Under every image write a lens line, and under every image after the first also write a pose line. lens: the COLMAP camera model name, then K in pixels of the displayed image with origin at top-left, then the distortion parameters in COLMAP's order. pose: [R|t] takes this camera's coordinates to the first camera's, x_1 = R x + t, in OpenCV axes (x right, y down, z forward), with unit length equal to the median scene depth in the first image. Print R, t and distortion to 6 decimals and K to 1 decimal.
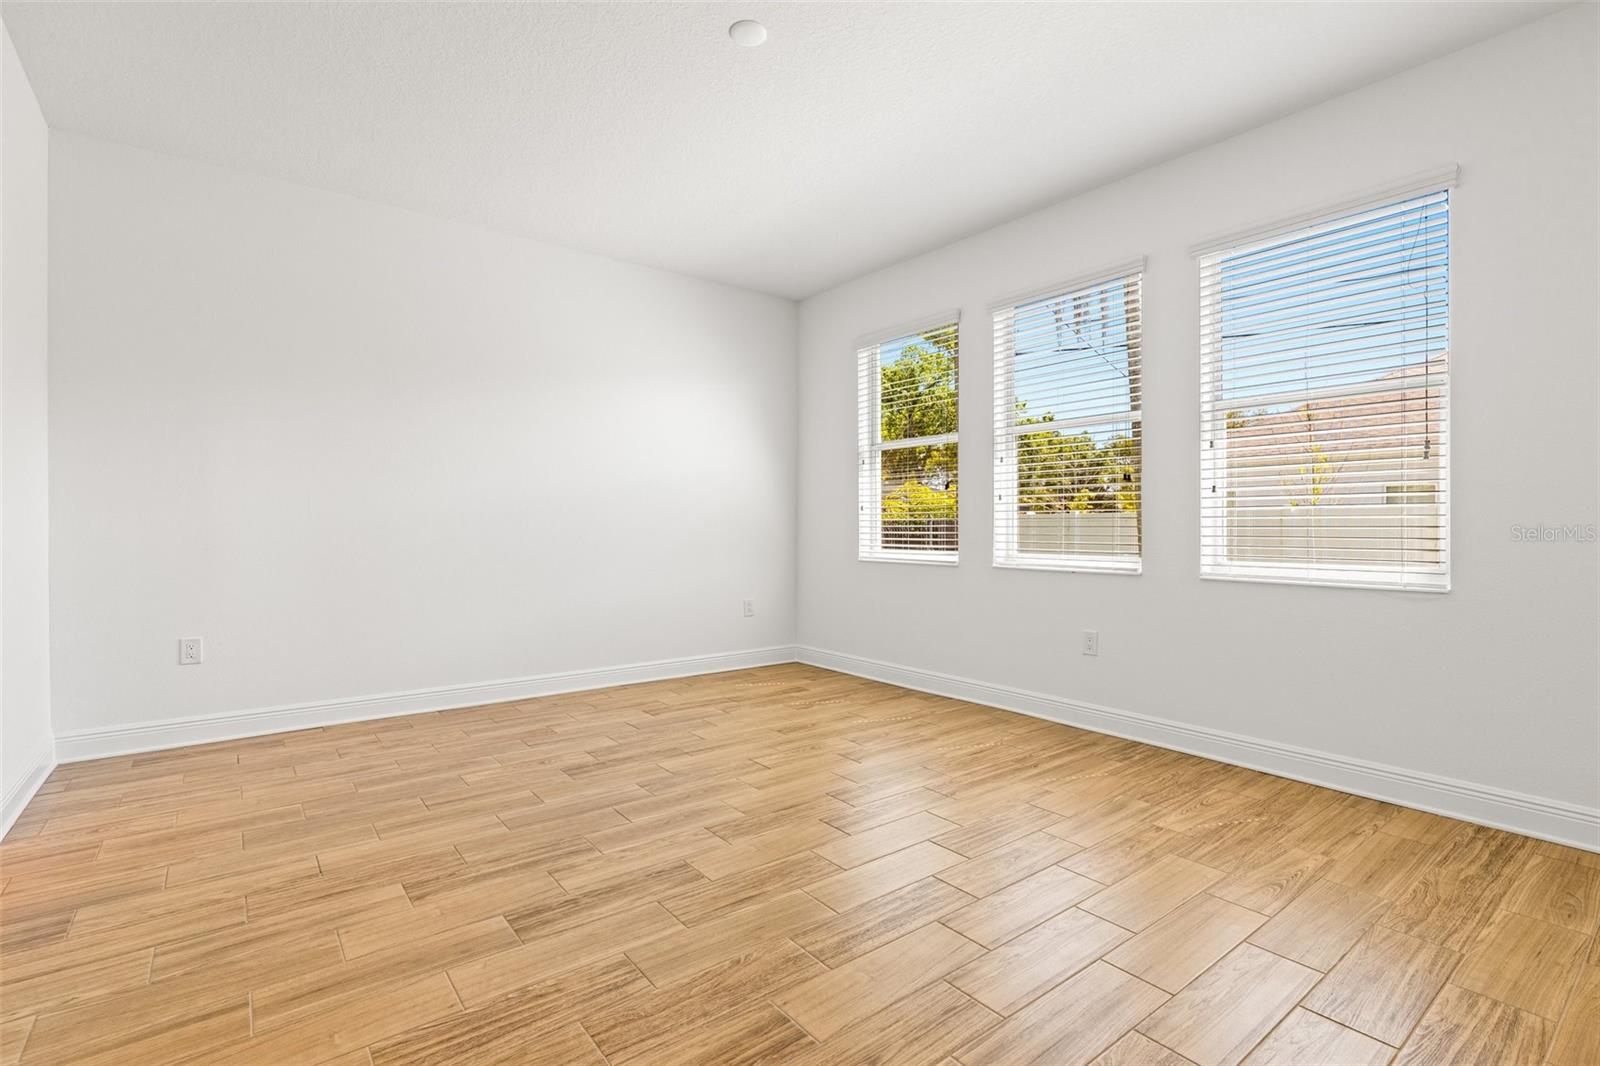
lens RADIAL K [[743.3, 0, 800.0], [0, 743.3, 533.0], [0, 0, 1]] dist [0.002120, 0.000210]
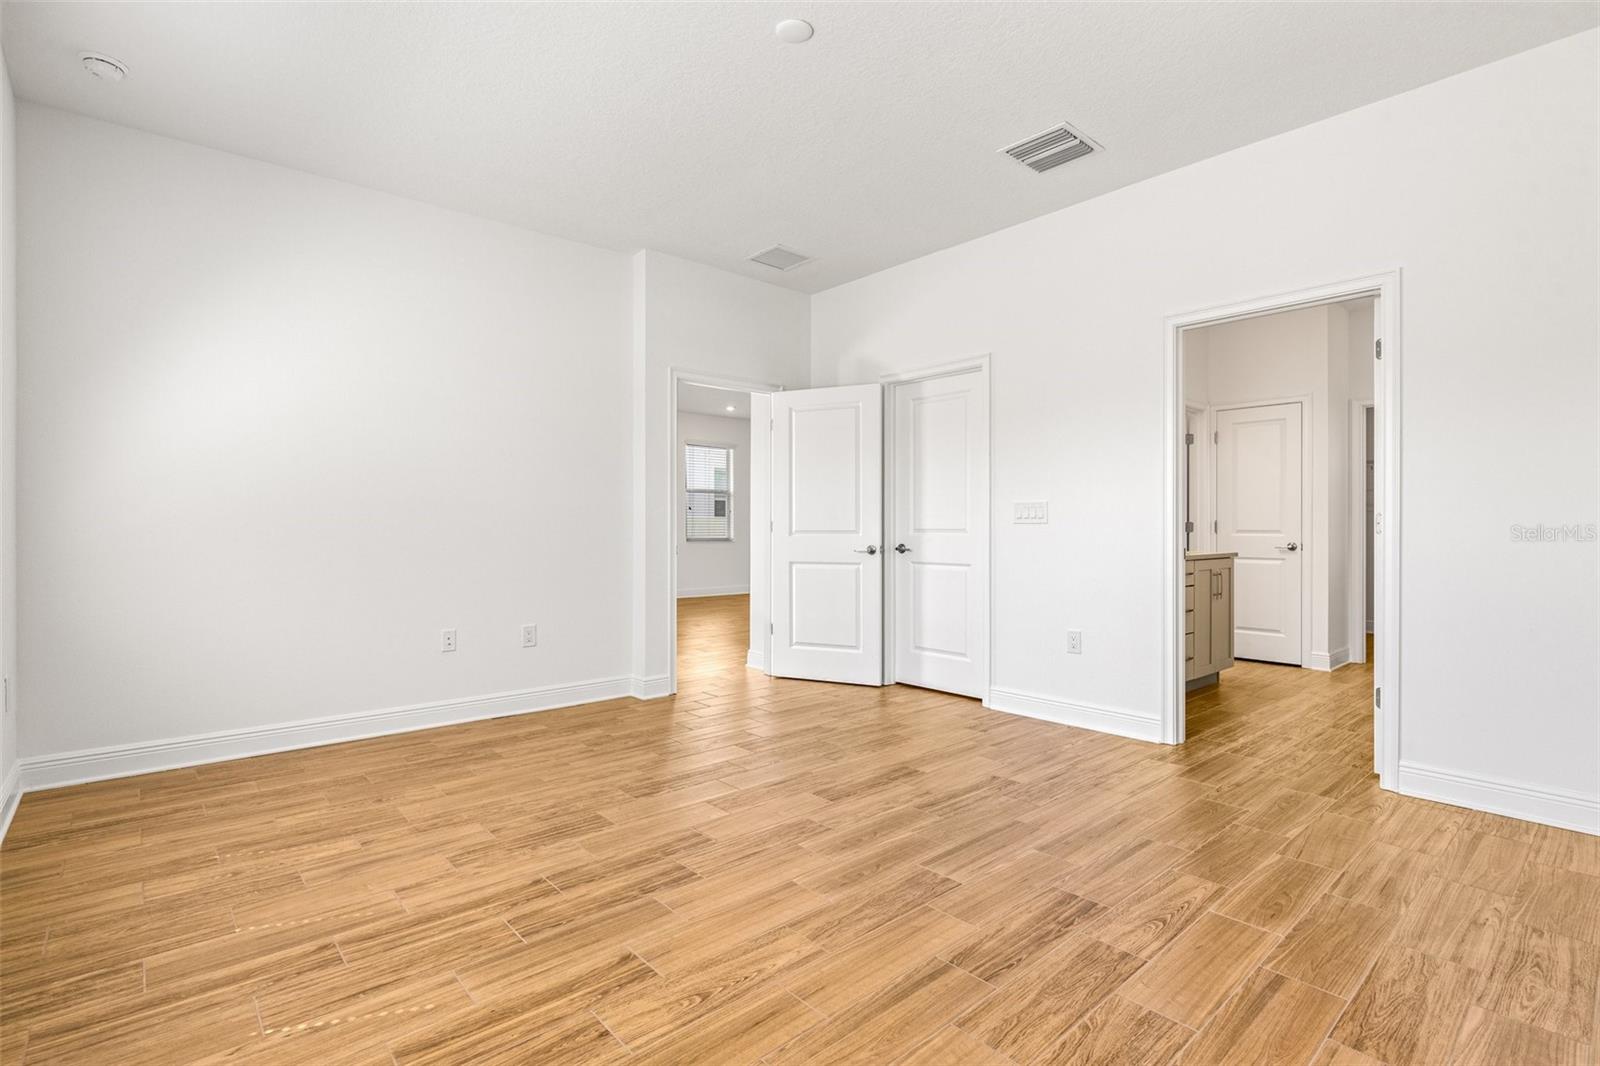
lens RADIAL K [[743.3, 0, 800.0], [0, 743.3, 533.0], [0, 0, 1]] dist [0.002120, 0.000210]
pose [[-0.997979, -0.001470, -0.063529, -0.016991], [-0.002143, 0.999942, 0.010512, -0.015297], [0.063510, 0.010627, -0.997925, 1.906093]]
